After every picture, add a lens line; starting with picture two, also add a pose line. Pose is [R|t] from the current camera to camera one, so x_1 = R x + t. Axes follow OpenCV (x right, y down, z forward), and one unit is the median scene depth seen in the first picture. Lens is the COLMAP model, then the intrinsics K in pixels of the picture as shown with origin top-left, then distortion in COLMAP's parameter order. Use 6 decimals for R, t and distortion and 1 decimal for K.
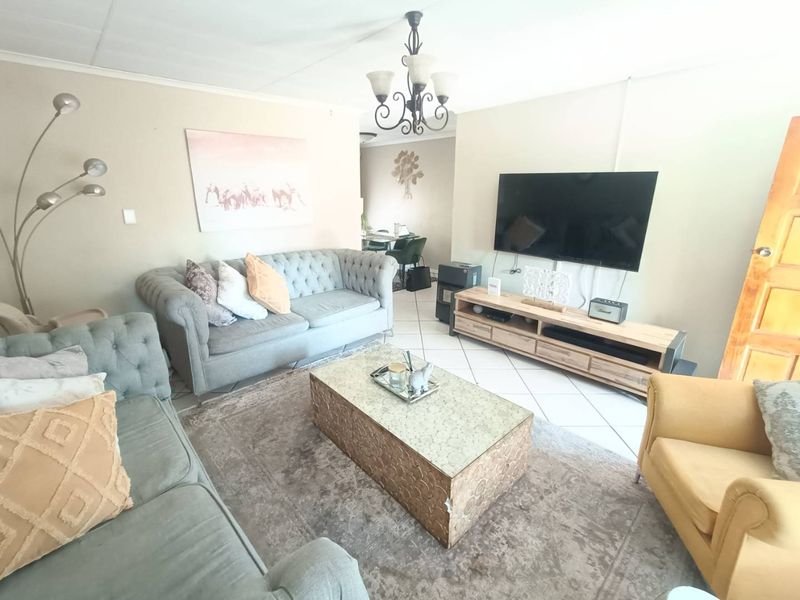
lens RADIAL K [[360.9, 0, 395.5], [0, 360.9, 293.3], [0, 0, 1]] dist [0.001433, 0.000676]
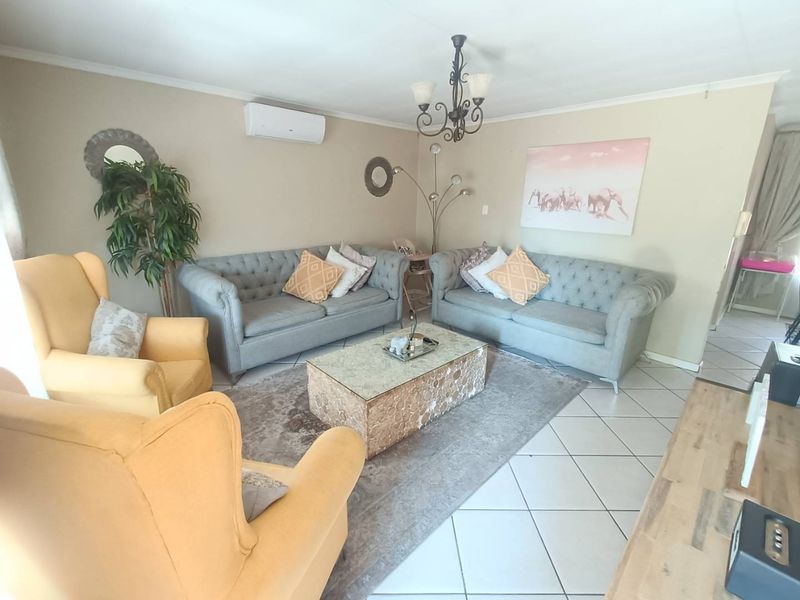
lens RADIAL K [[360.9, 0, 395.5], [0, 360.9, 293.3], [0, 0, 1]] dist [0.001433, 0.000676]
pose [[0.018803, 0.274031, -0.961537, 0.730718], [-0.301379, 0.918529, 0.255880, -0.140040], [0.953319, 0.284976, 0.099858, 0.497039]]
